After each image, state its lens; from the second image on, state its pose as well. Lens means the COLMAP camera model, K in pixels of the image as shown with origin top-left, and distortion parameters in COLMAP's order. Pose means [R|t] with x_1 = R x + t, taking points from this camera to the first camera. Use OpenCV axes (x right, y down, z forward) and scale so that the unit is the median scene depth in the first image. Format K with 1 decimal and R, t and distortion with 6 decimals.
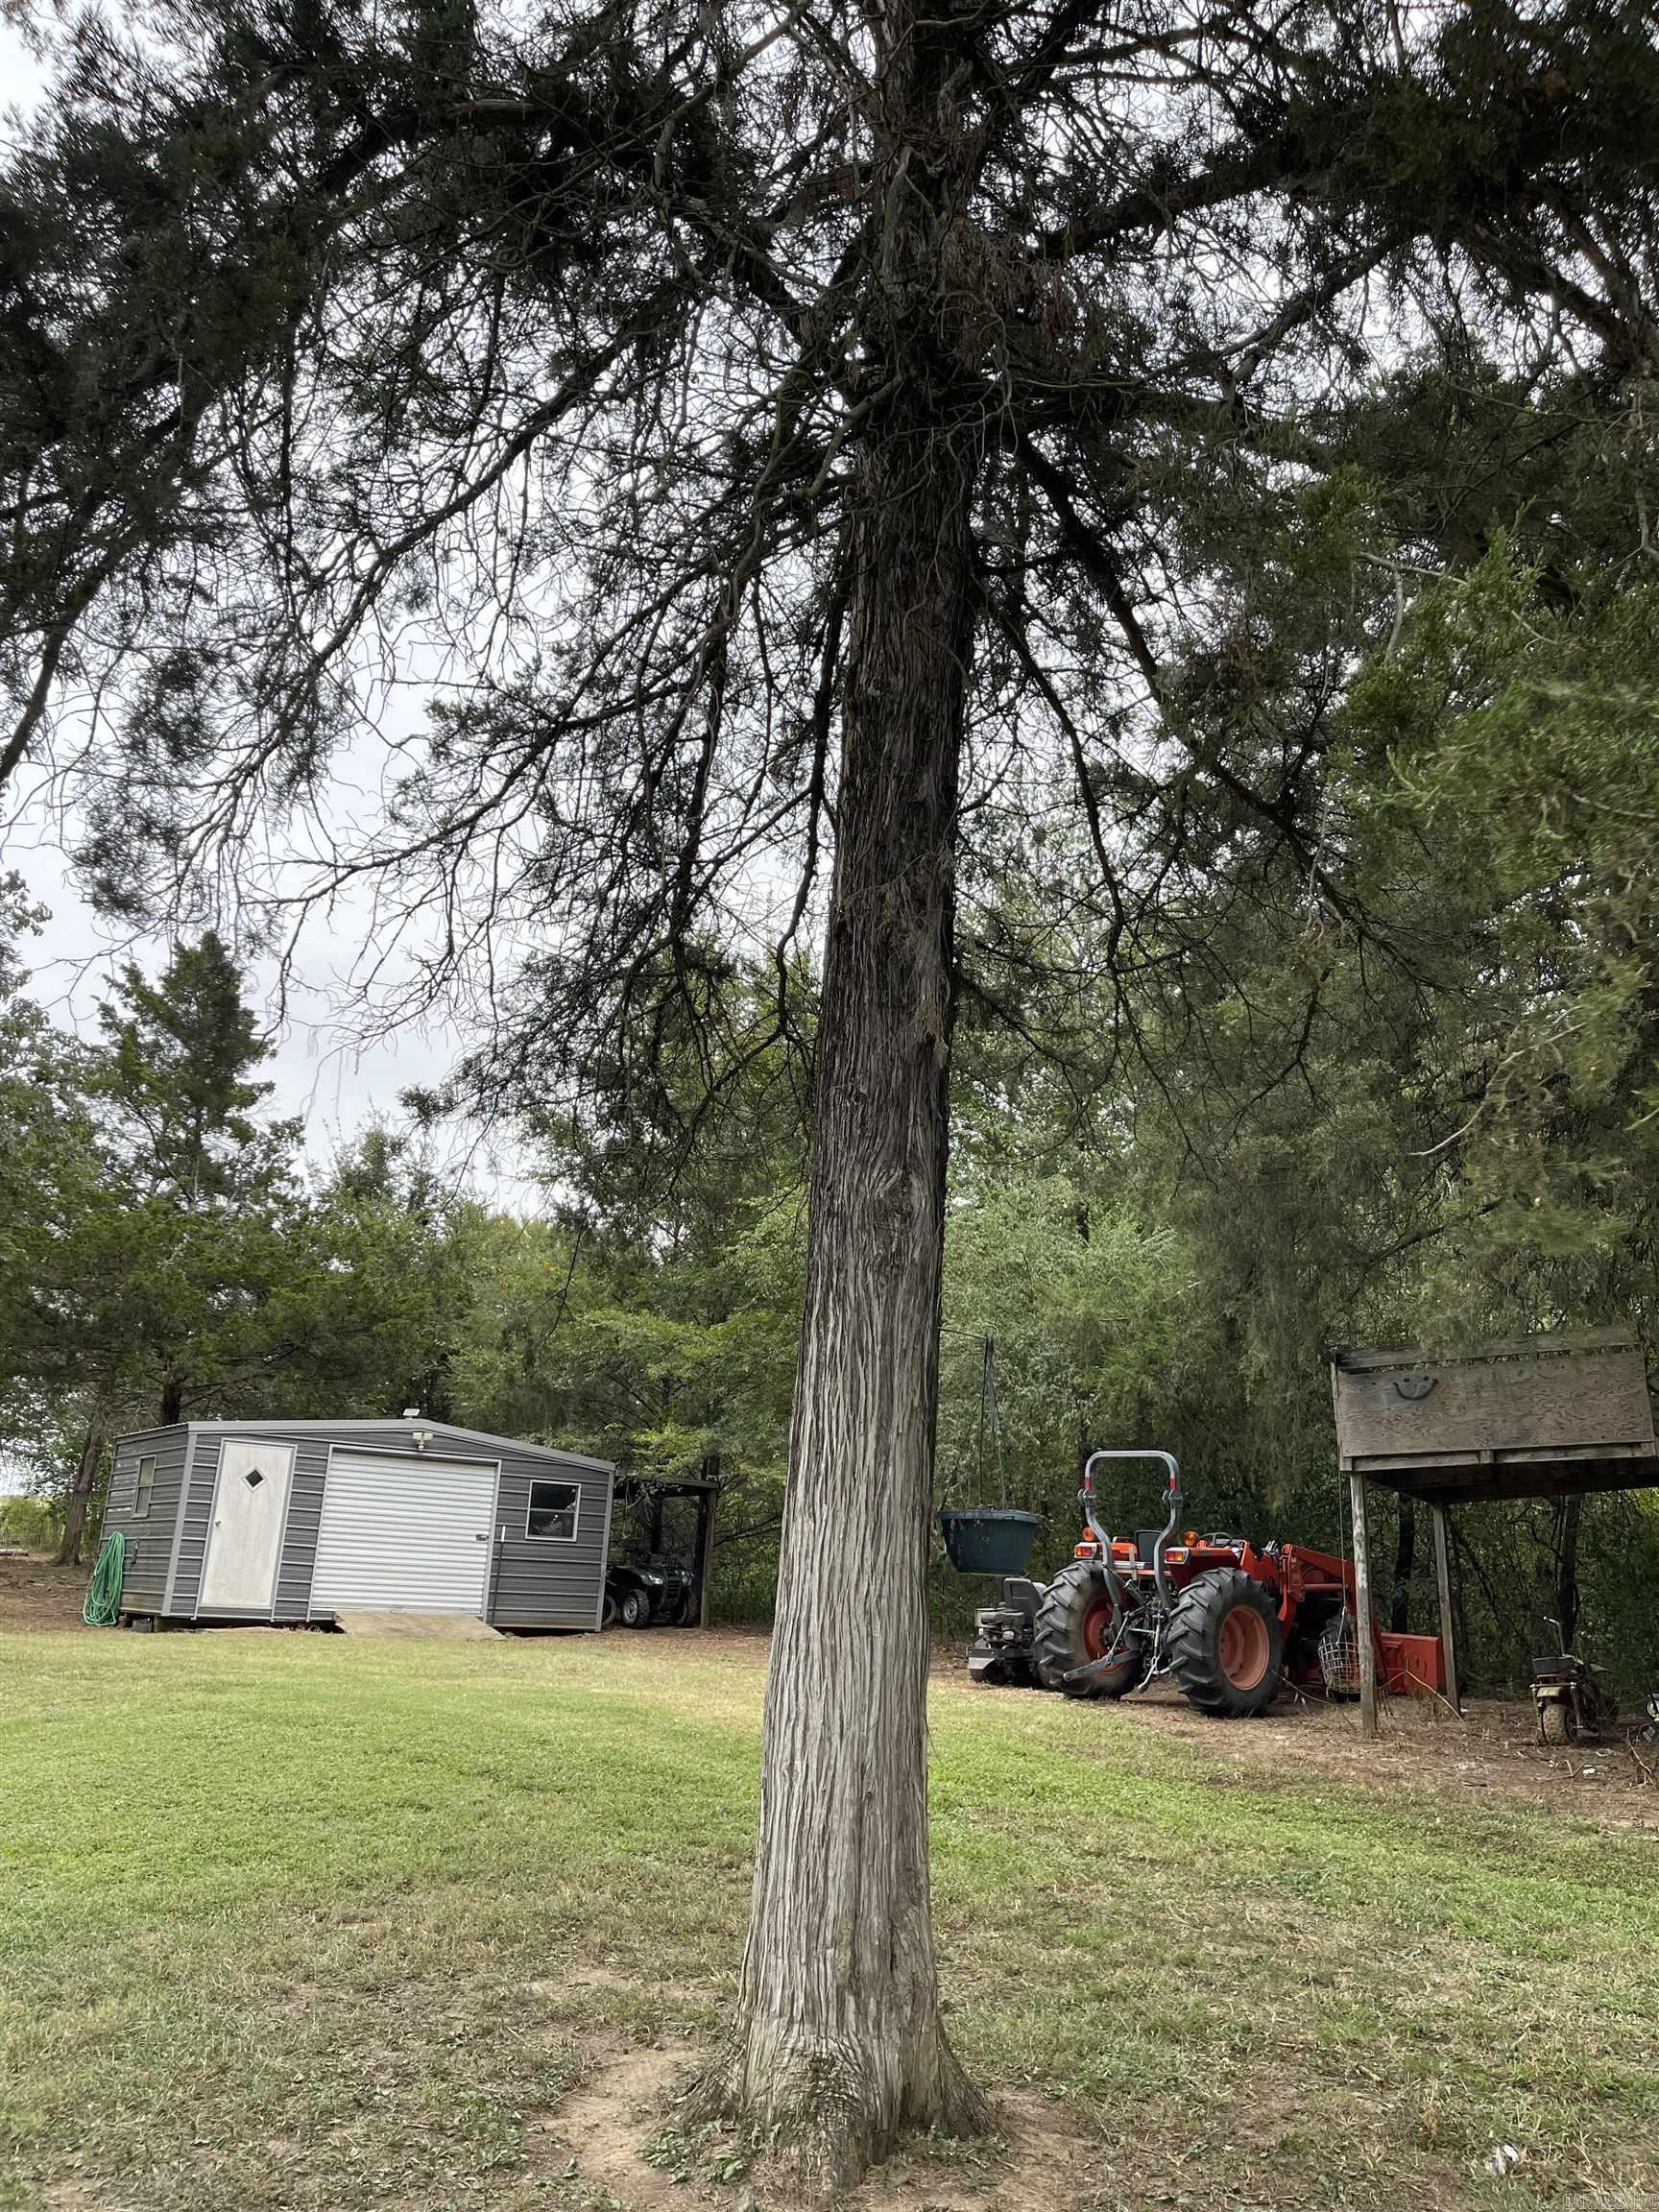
lens RADIAL K [[1678.4, 0, 829.5], [0, 1678.4, 1106.0], [0, 0, 1]] dist [0.023277, 0.002357]
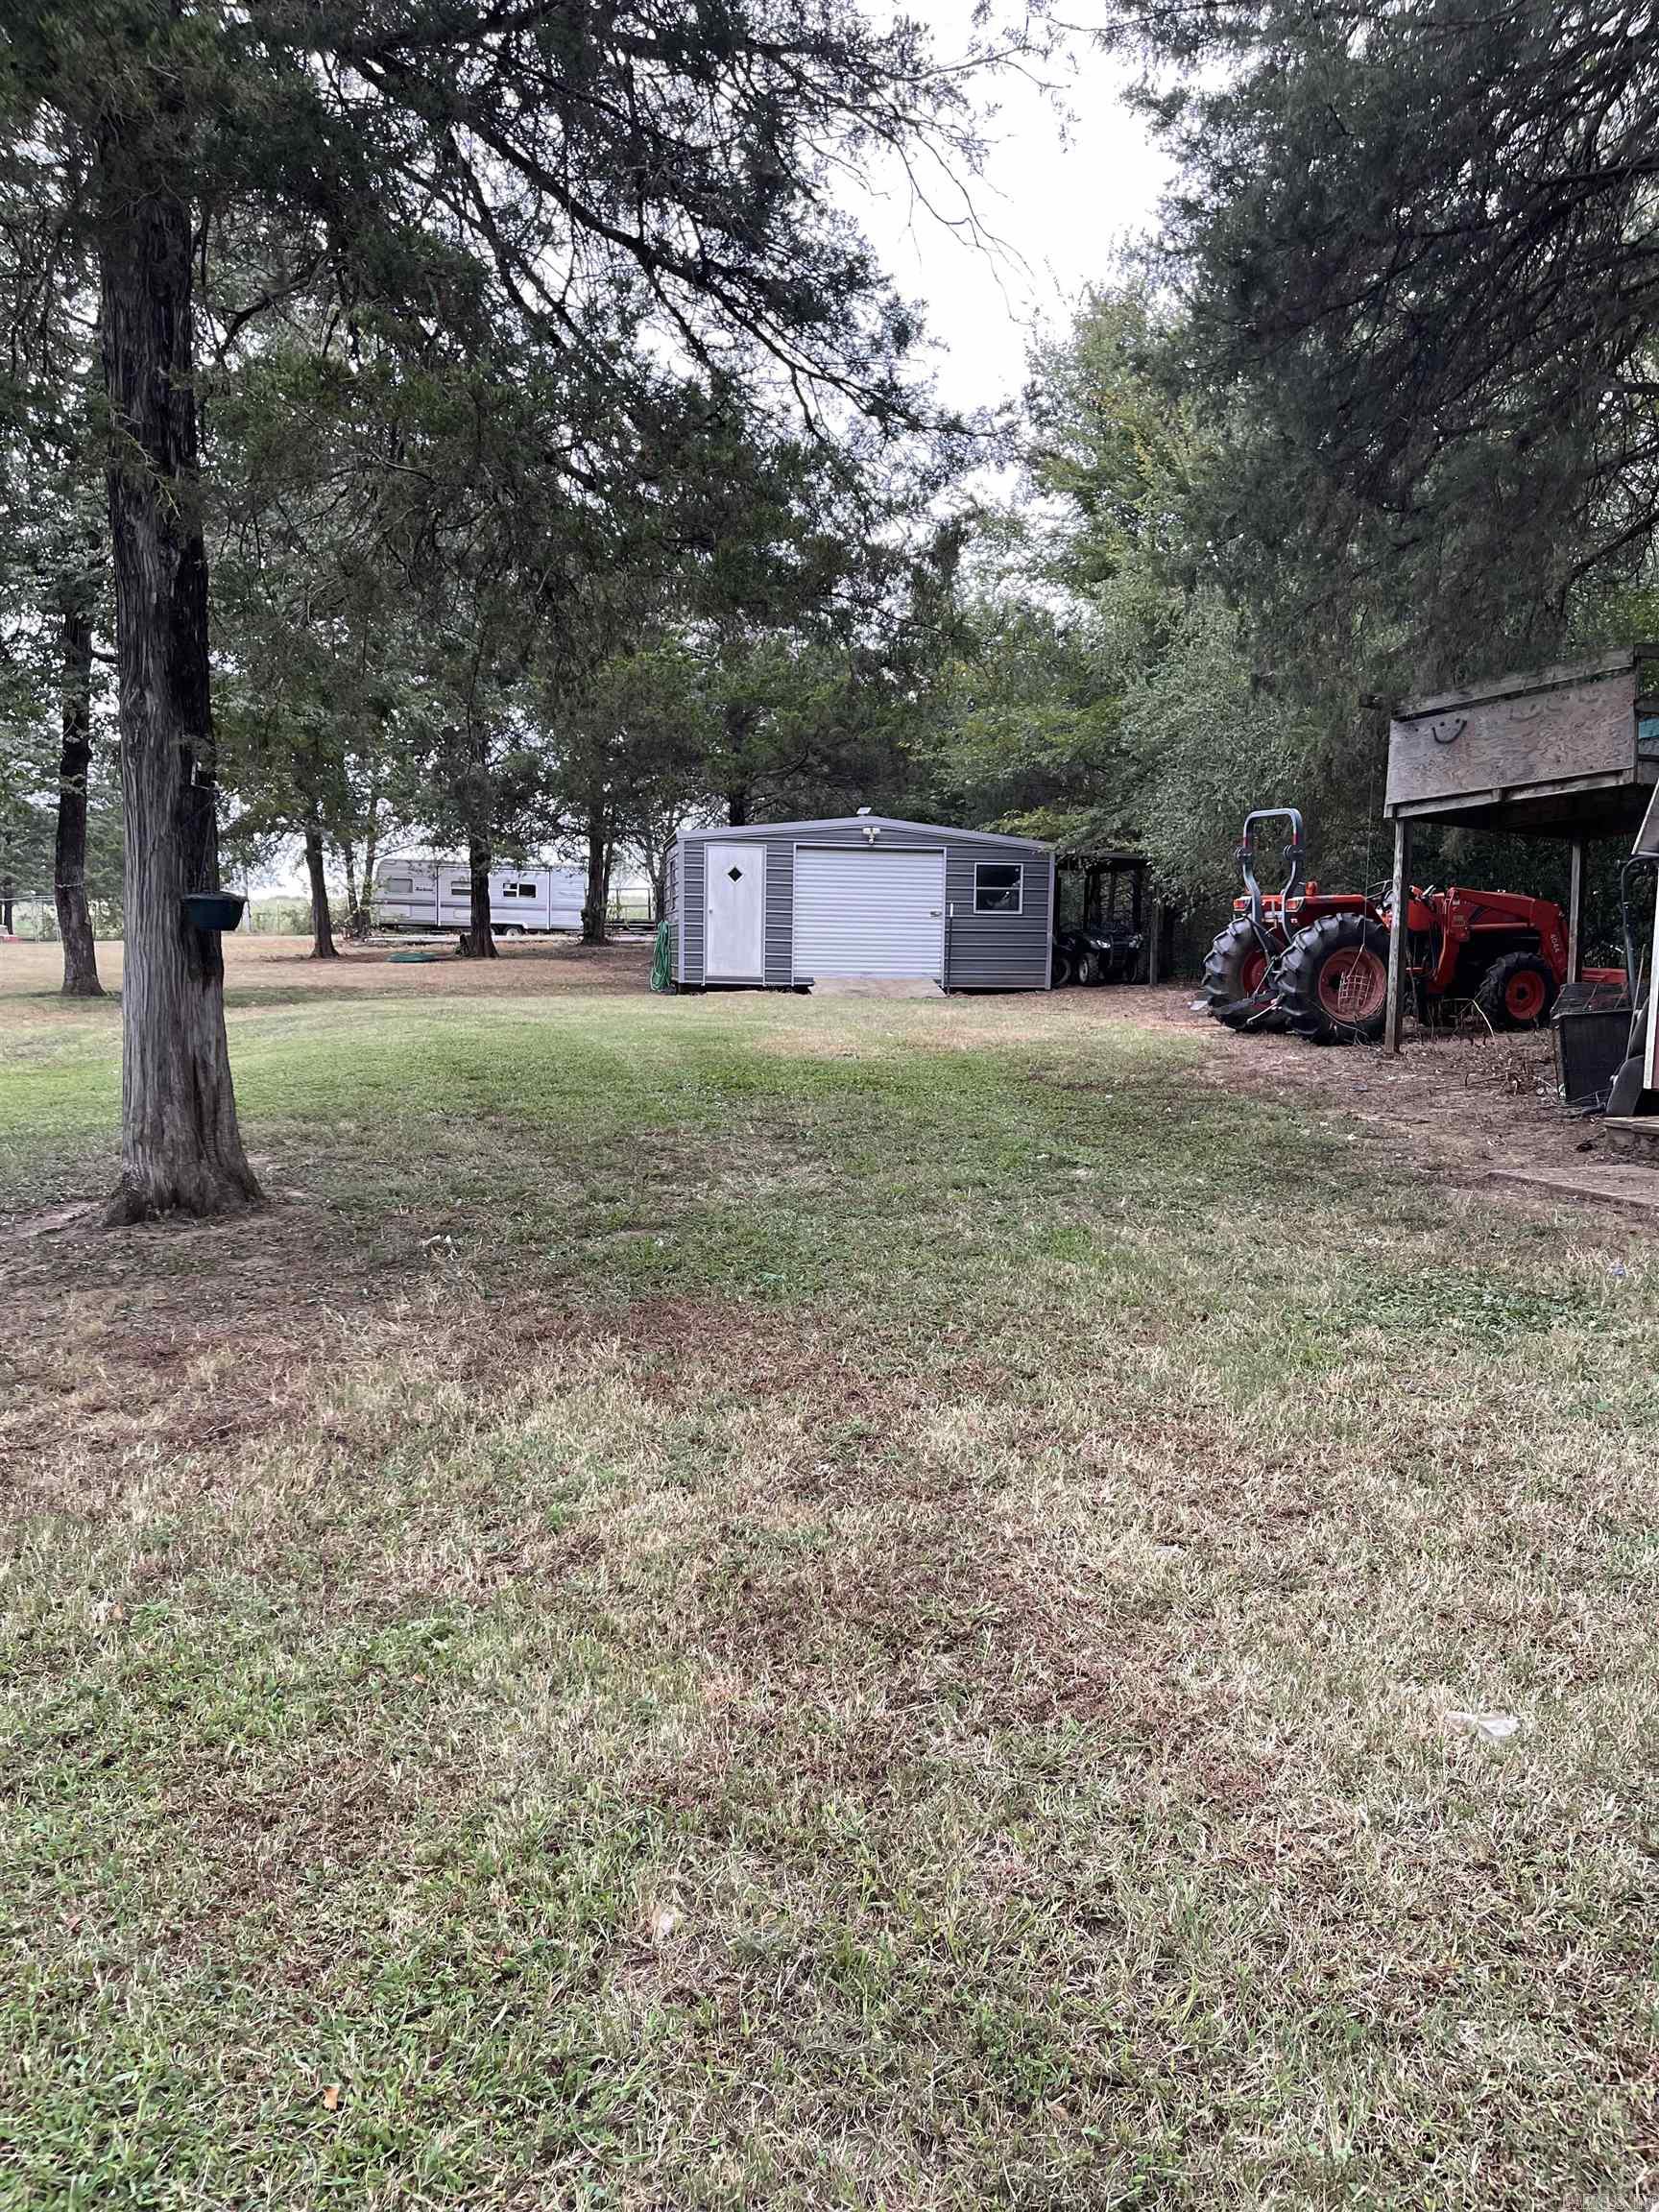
lens RADIAL K [[1678.4, 0, 829.5], [0, 1678.4, 1106.0], [0, 0, 1]] dist [0.023277, 0.002357]
pose [[0.892276, 0.009736, -0.451385, 0.270345], [0.151967, 0.934955, 0.320569, -0.001115], [0.425146, -0.354632, 0.832759, -0.041088]]
